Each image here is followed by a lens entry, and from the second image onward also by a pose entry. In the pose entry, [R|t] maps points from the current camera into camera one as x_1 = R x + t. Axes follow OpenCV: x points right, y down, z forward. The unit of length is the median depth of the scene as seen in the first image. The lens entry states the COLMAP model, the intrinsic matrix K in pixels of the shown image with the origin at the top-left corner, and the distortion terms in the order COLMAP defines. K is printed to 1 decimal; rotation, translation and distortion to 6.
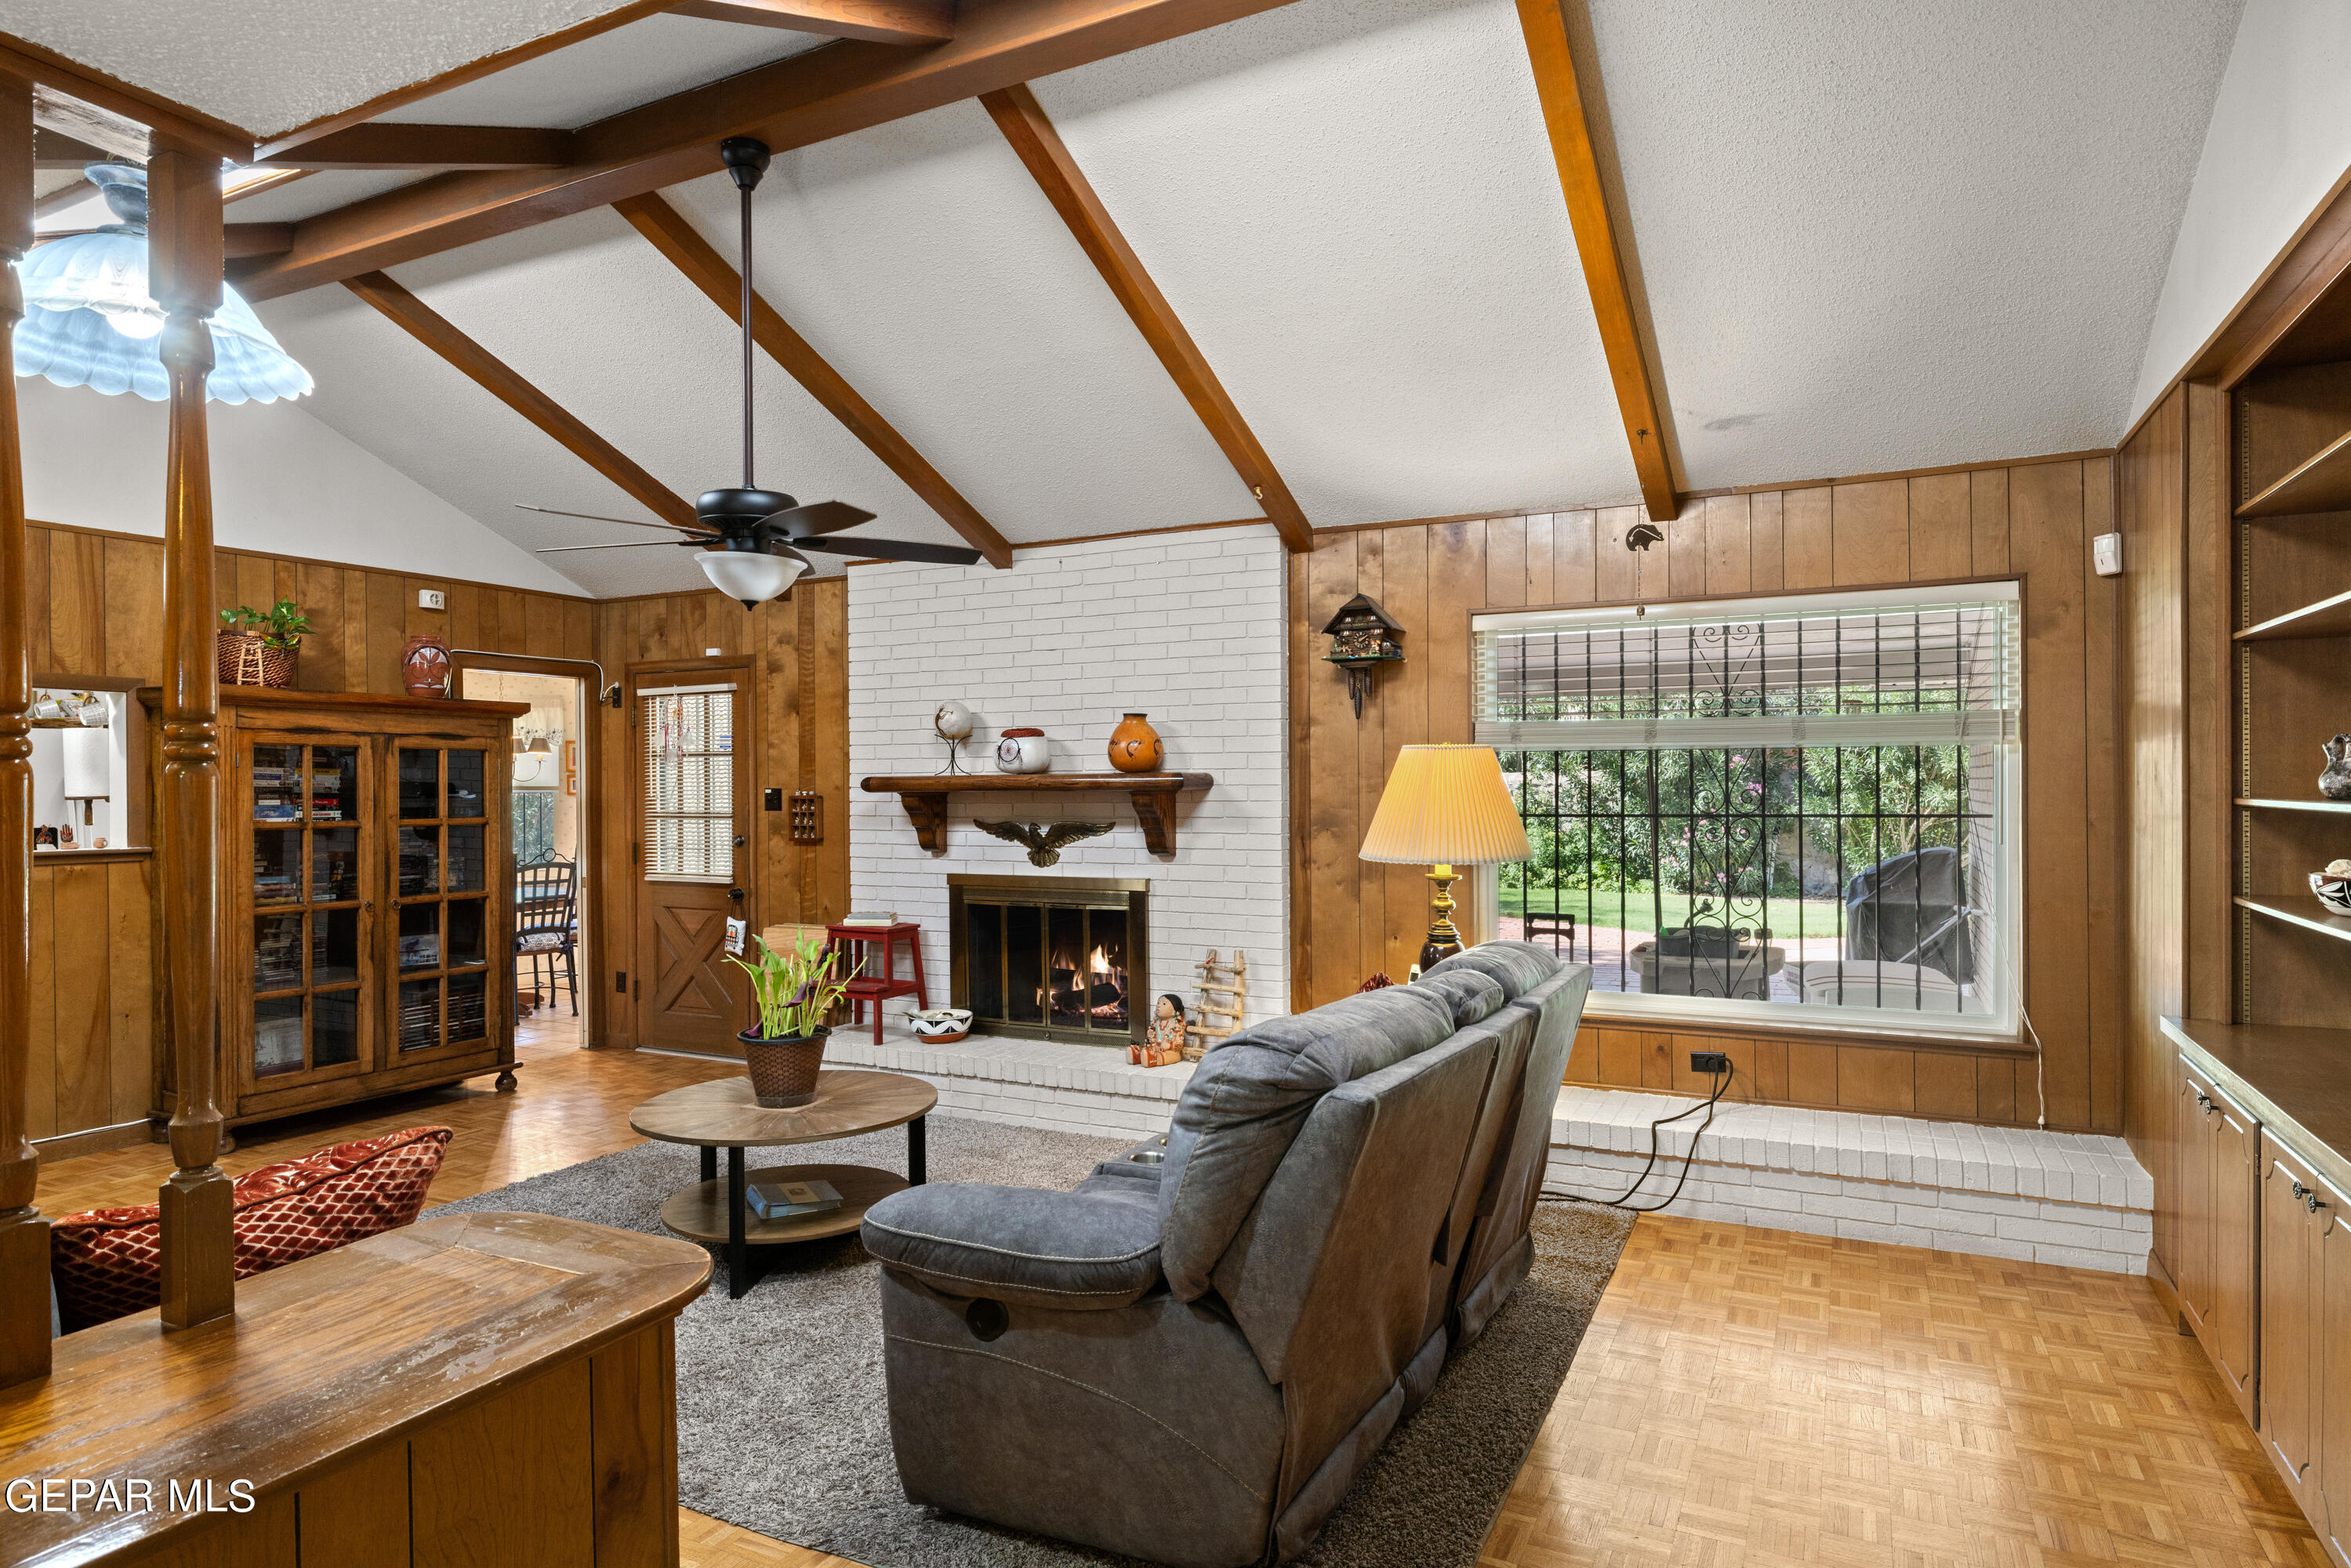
lens RADIAL K [[1326.2, 0, 1175.5], [0, 1326.2, 784.0], [0, 0, 1]] dist [0.000243, -0.000175]
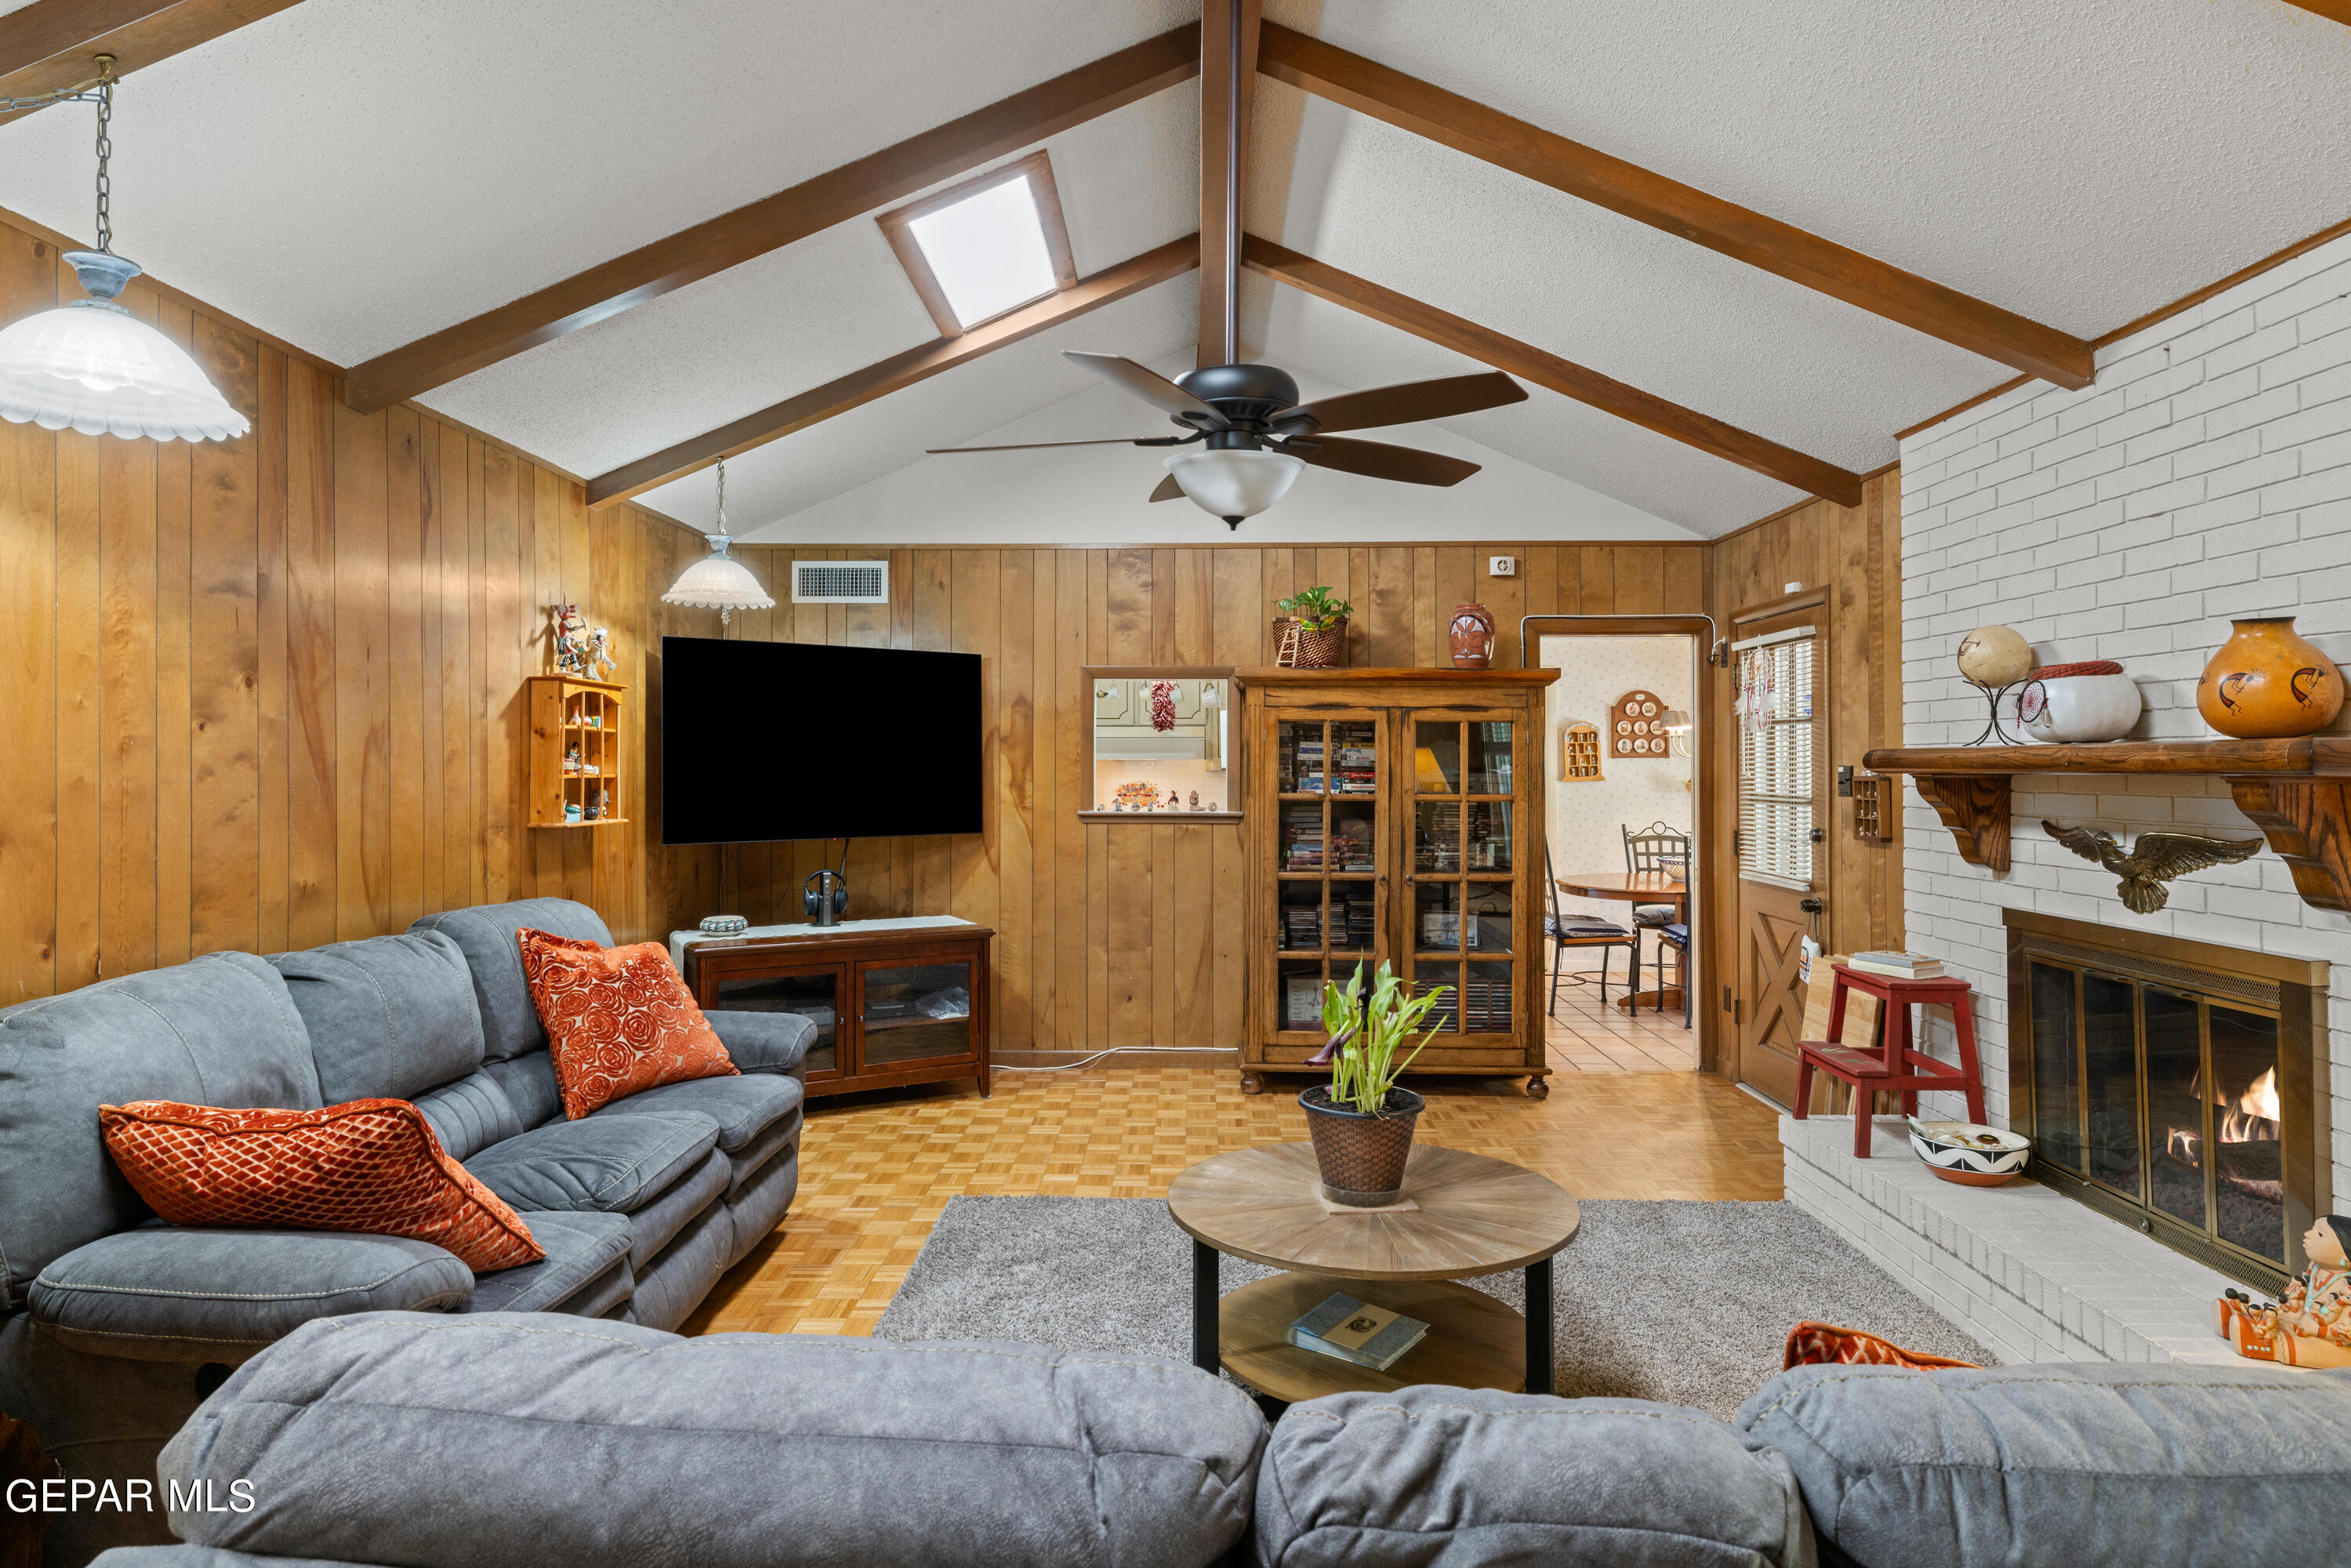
lens RADIAL K [[1336.0, 0, 1181.0], [0, 1336.0, 751.0], [0, 0, 1]] dist [0.000228, -0.000291]
pose [[0.442688, -0.002121, -0.896673, 0.218039], [-0.002899, 0.999989, -0.003796, -0.001014], [0.896671, 0.004280, 0.442677, 0.393523]]
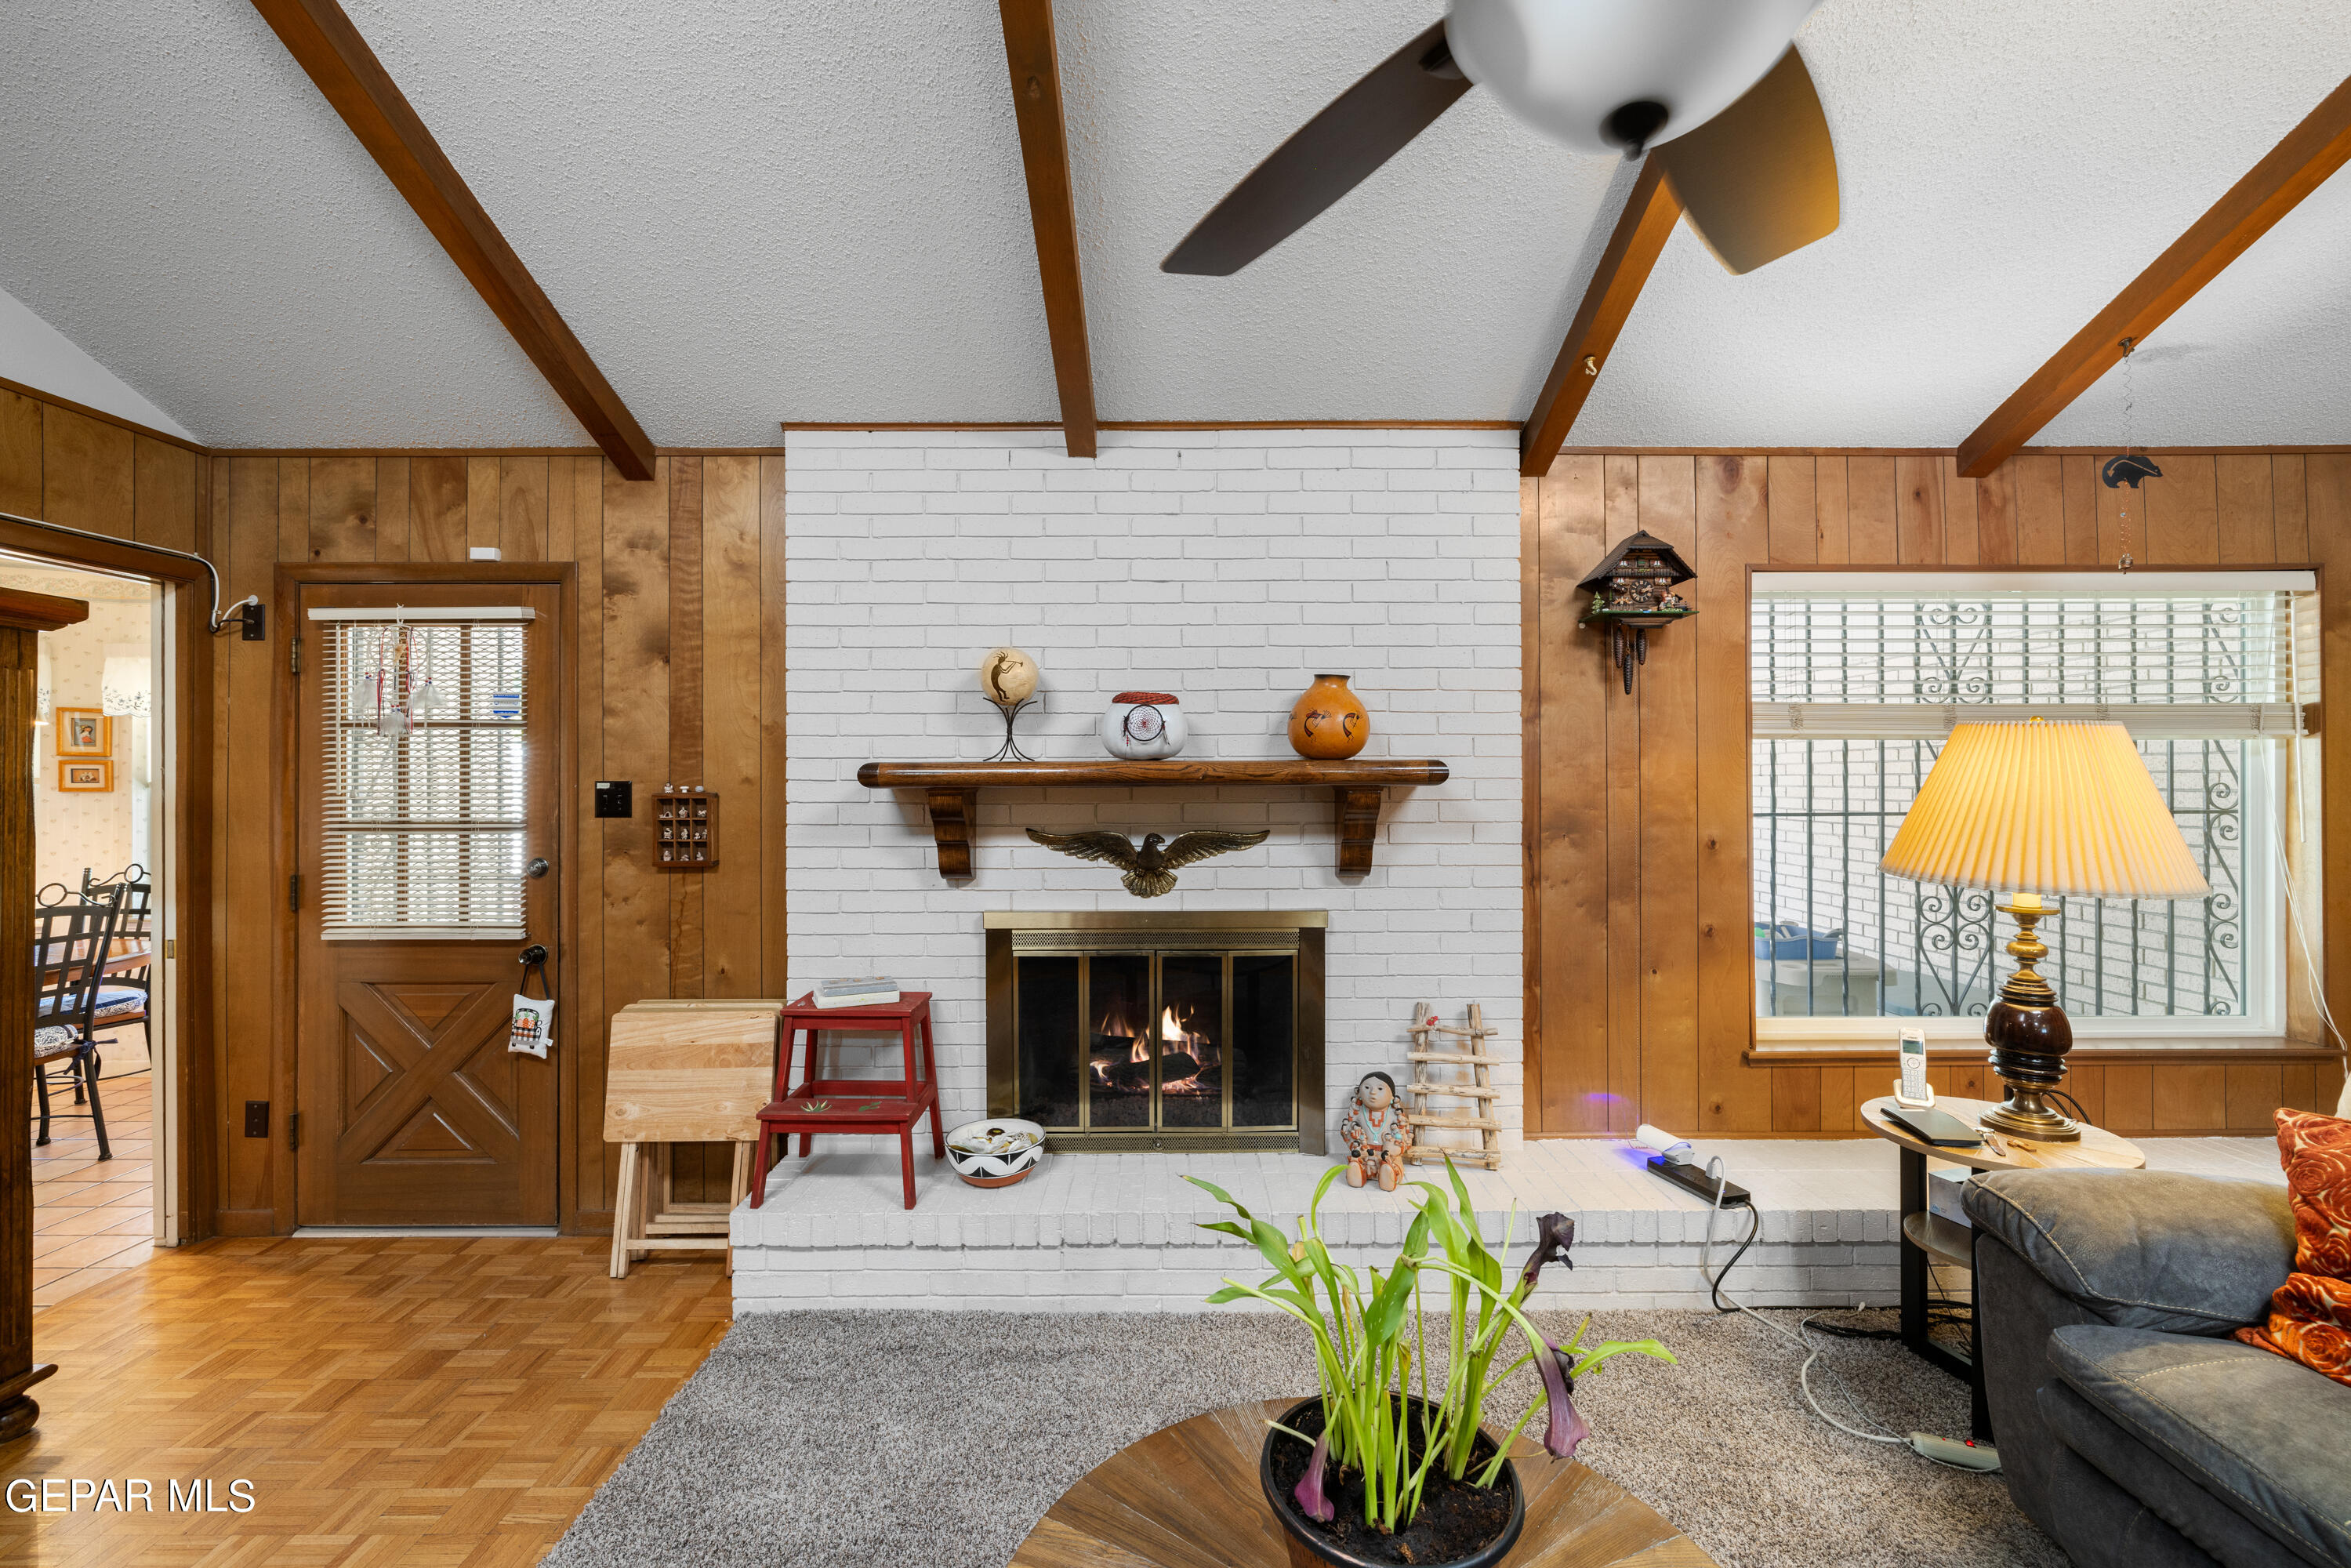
lens RADIAL K [[984.7, 0, 1178.7], [0, 984.7, 770.3], [0, 0, 1]] dist [-0.001156, 0.000037]
pose [[0.889750, 0.006827, 0.456397, -0.314662], [-0.003155, 0.999956, -0.008807, 0.001592], [-0.456437, 0.006396, 0.889733, 0.534037]]
